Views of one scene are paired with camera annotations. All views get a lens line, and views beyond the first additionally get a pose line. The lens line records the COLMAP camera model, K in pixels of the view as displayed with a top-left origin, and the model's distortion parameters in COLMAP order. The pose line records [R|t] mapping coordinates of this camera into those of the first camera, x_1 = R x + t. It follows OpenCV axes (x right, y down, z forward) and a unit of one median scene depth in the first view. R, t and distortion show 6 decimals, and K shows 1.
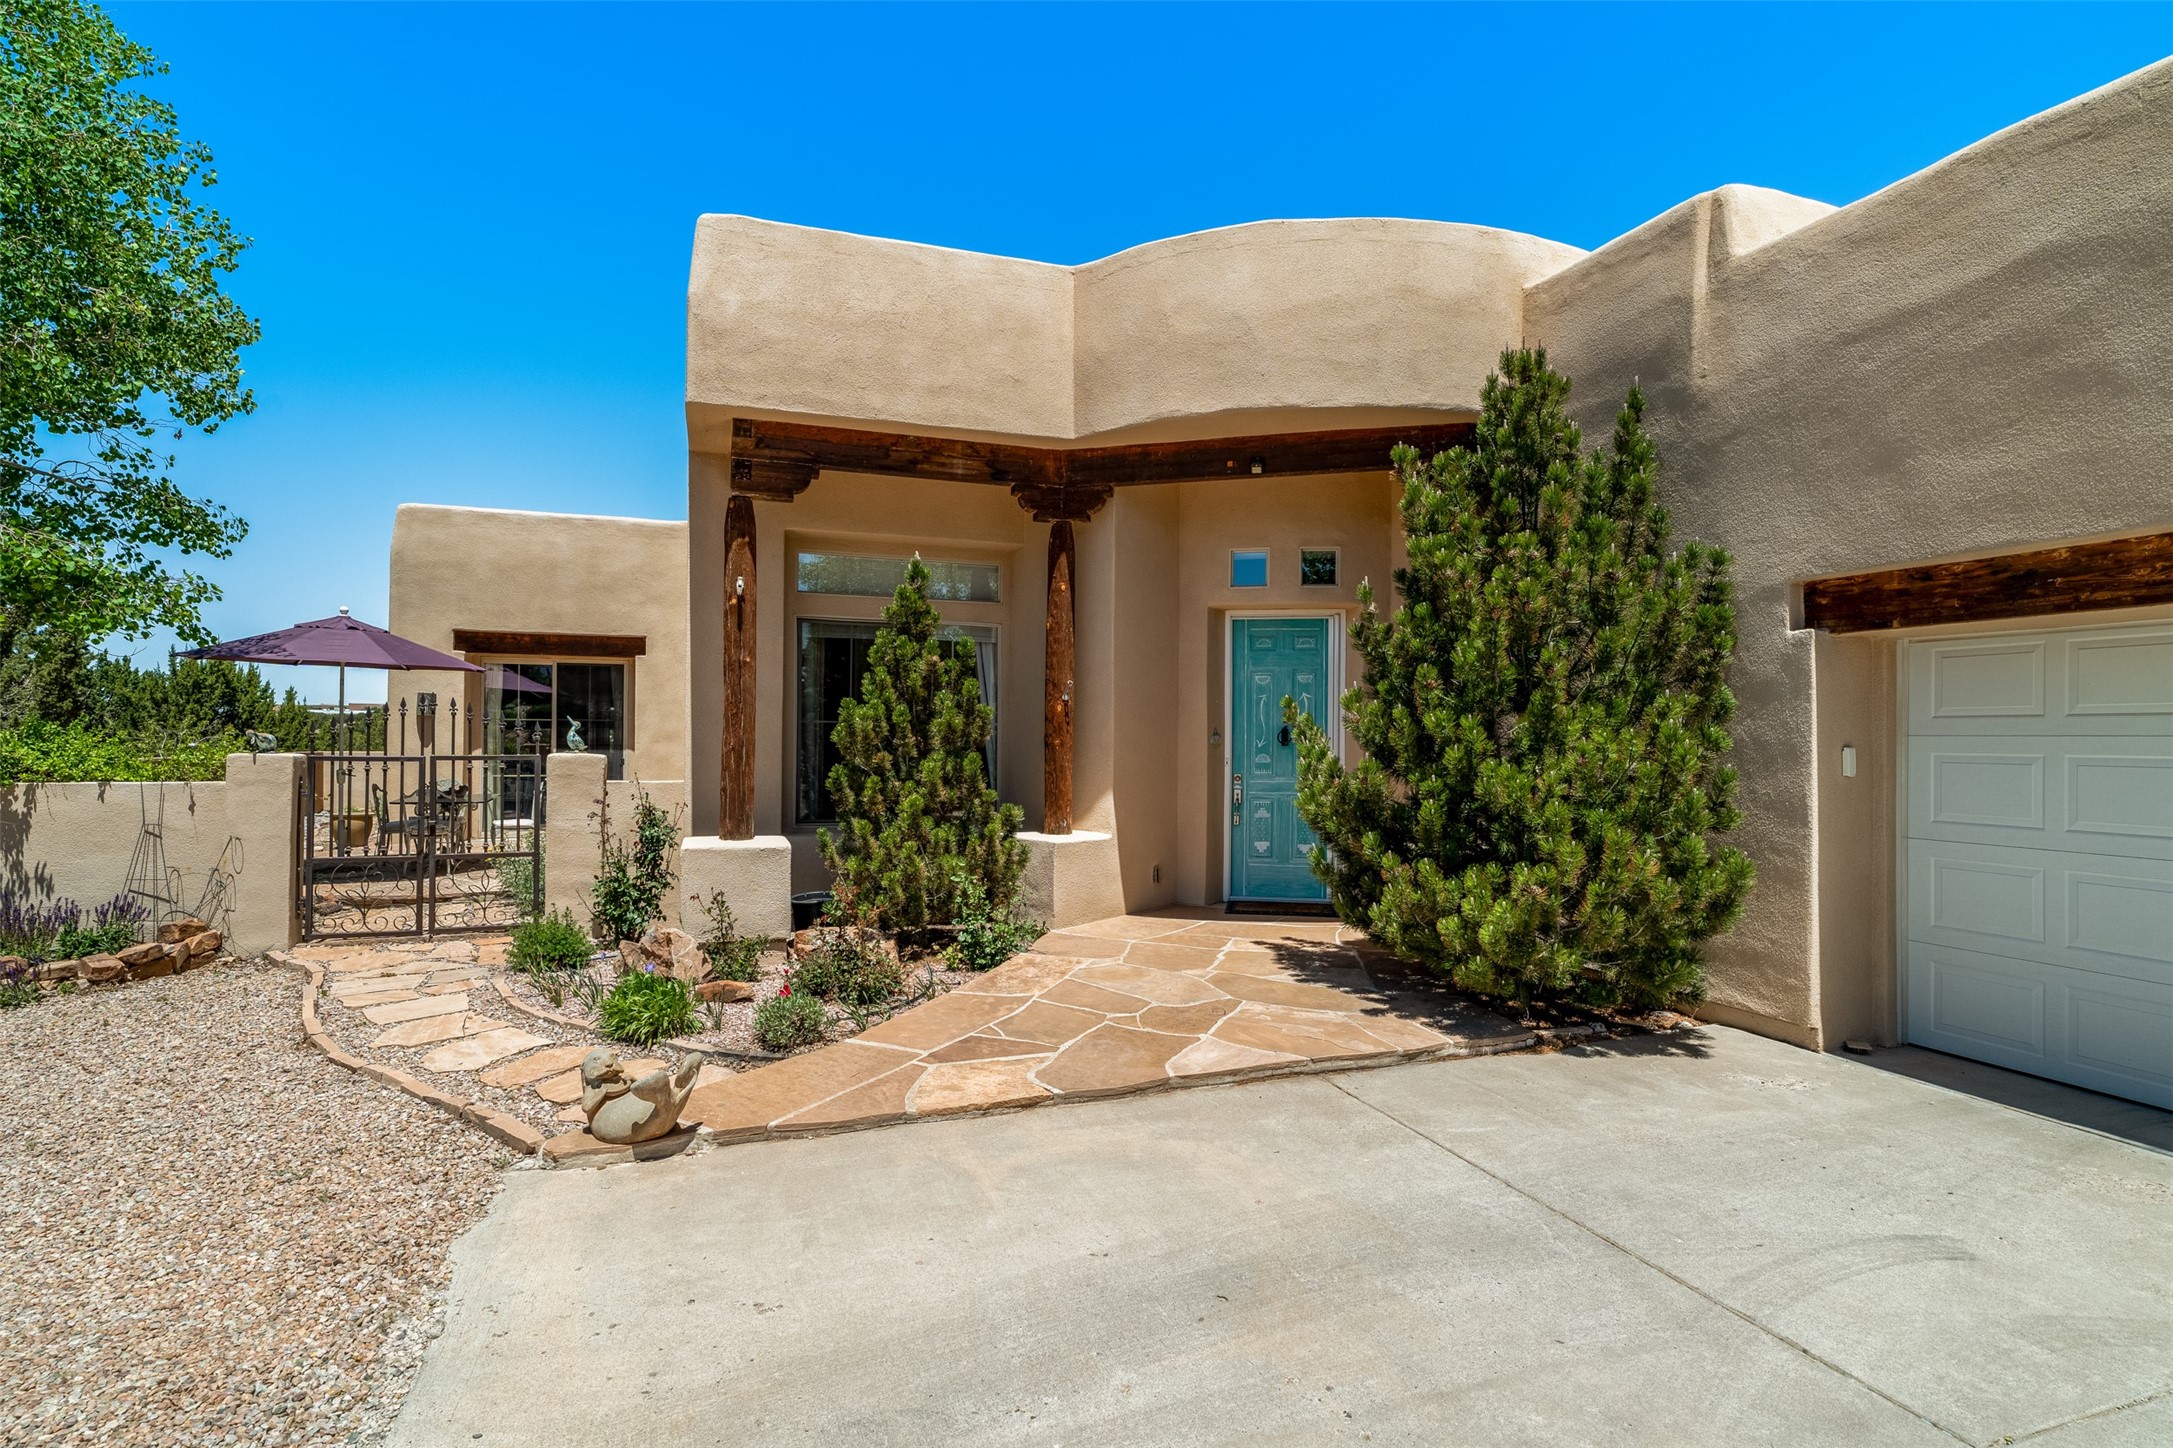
lens RADIAL K [[1118.0, 0, 1086.9], [0, 1118.0, 725.7], [0, 0, 1]] dist [-0.000012, 0.000000]
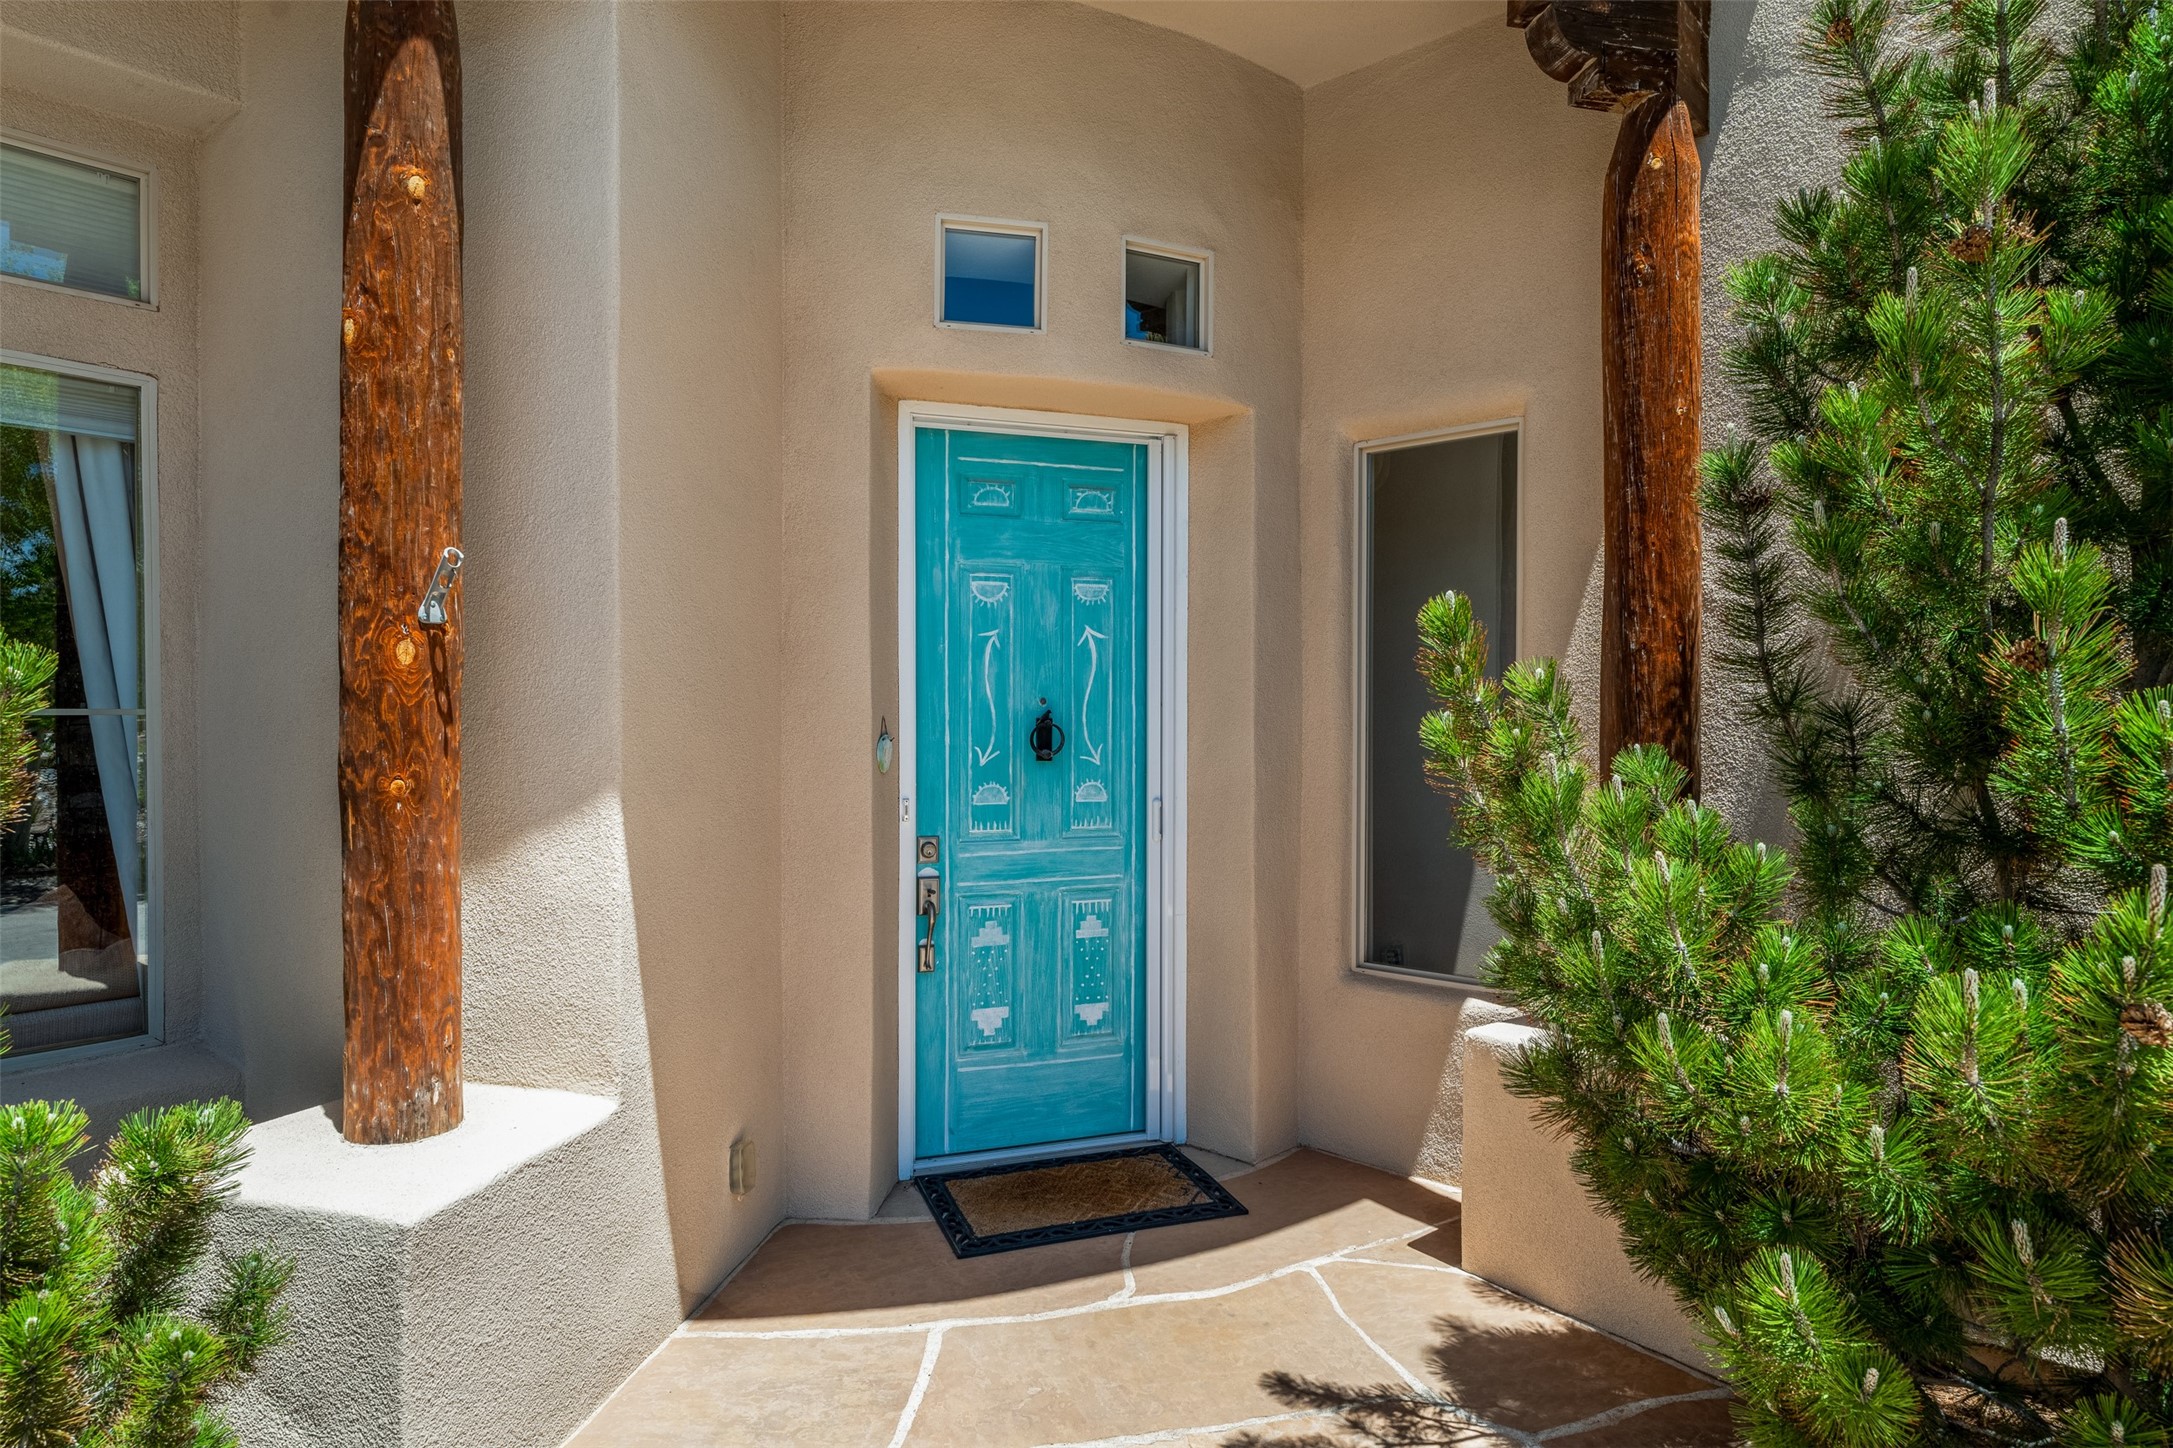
lens RADIAL K [[1238.4, 0, 1088.6], [0, 1238.4, 717.4], [0, 0, 1]] dist [0.001471, -0.000168]
pose [[0.863486, -0.012816, 0.504210, -0.030065], [0.003245, 0.999798, 0.019856, -0.005884], [-0.504362, -0.015509, 0.863353, 0.613939]]
